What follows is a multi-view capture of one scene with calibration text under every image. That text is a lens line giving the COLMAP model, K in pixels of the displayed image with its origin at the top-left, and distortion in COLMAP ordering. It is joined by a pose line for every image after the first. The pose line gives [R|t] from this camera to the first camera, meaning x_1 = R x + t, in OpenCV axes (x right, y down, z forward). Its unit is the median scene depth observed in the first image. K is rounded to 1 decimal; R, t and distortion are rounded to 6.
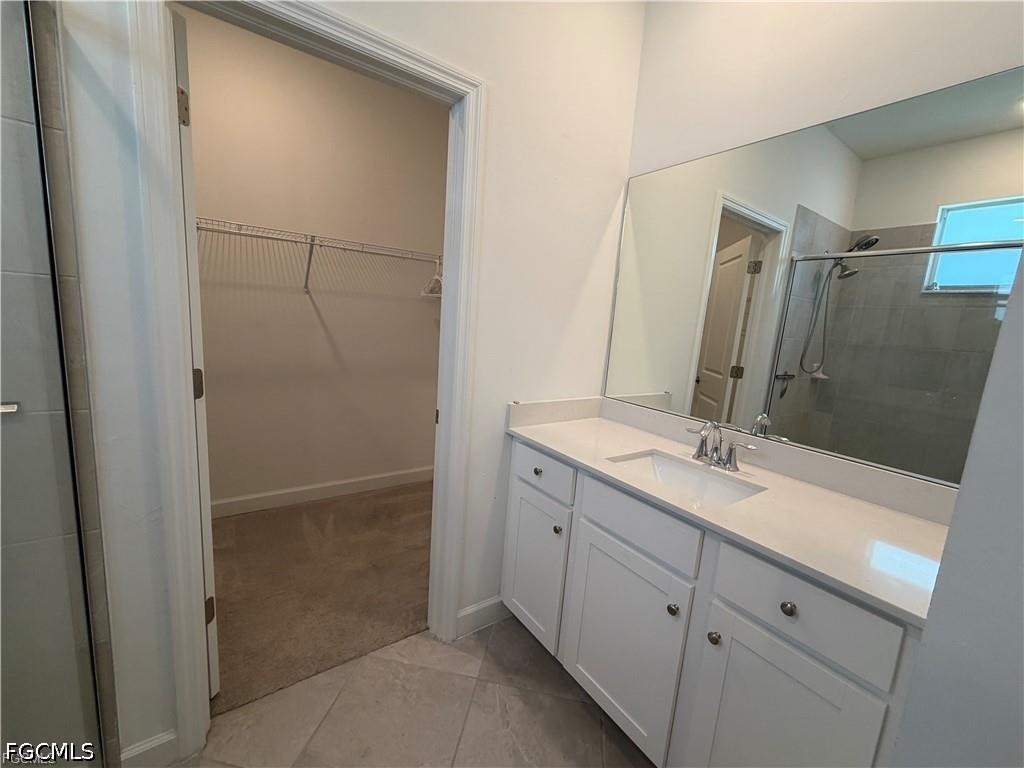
lens RADIAL K [[412.9, 0, 514.6], [0, 412.9, 382.4], [0, 0, 1]] dist [0.001036, 0.001277]
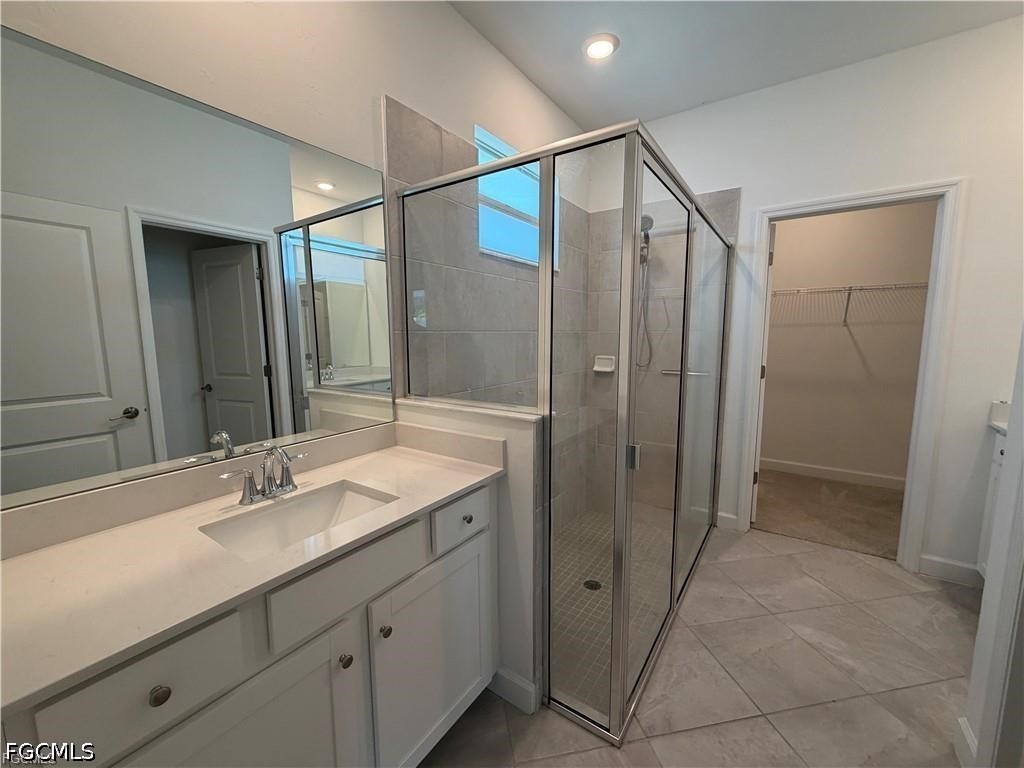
lens RADIAL K [[412.9, 0, 509.3], [0, 412.9, 382.2], [0, 0, 1]] dist [0.001036, 0.001277]
pose [[0.345898, 0.042053, -0.937329, 0.615903], [-0.119282, 0.992860, 0.000527, 0.154941], [0.930659, 0.111624, 0.348445, -0.755212]]
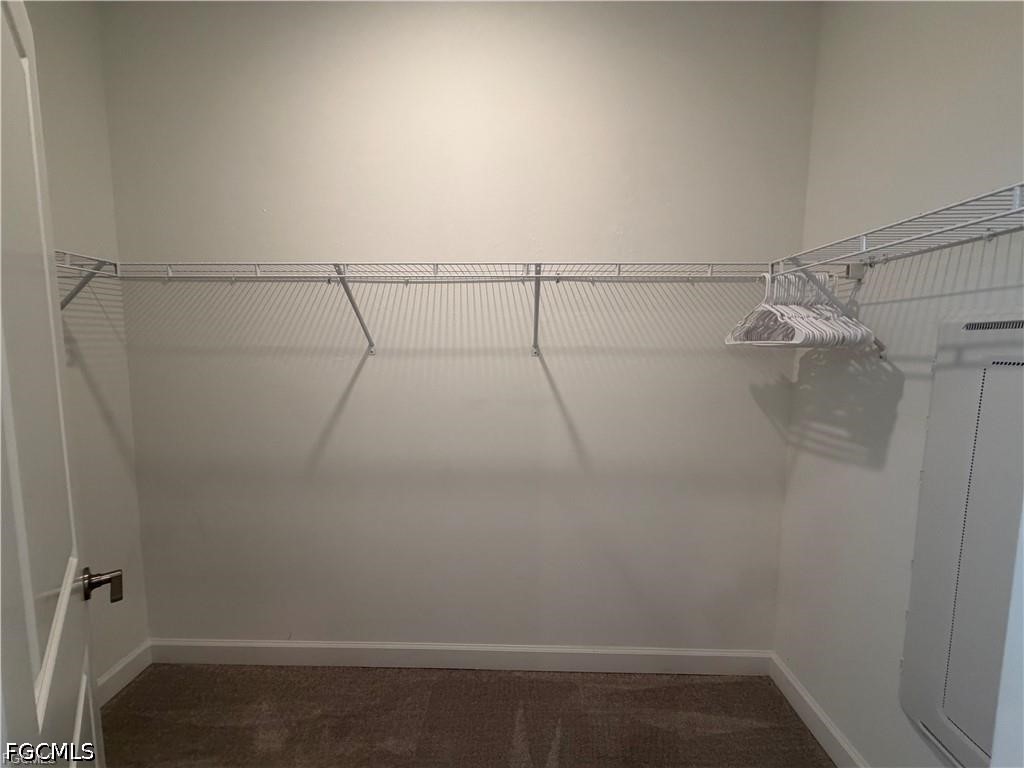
lens RADIAL K [[412.9, 0, 506.3], [0, 412.9, 380.1], [0, 0, 1]] dist [0.001036, 0.001277]
pose [[0.822267, -0.009781, -0.569019, -0.258401], [-0.029367, 0.997791, -0.059589, -0.204494], [0.568344, 0.065709, 0.820163, 0.662824]]
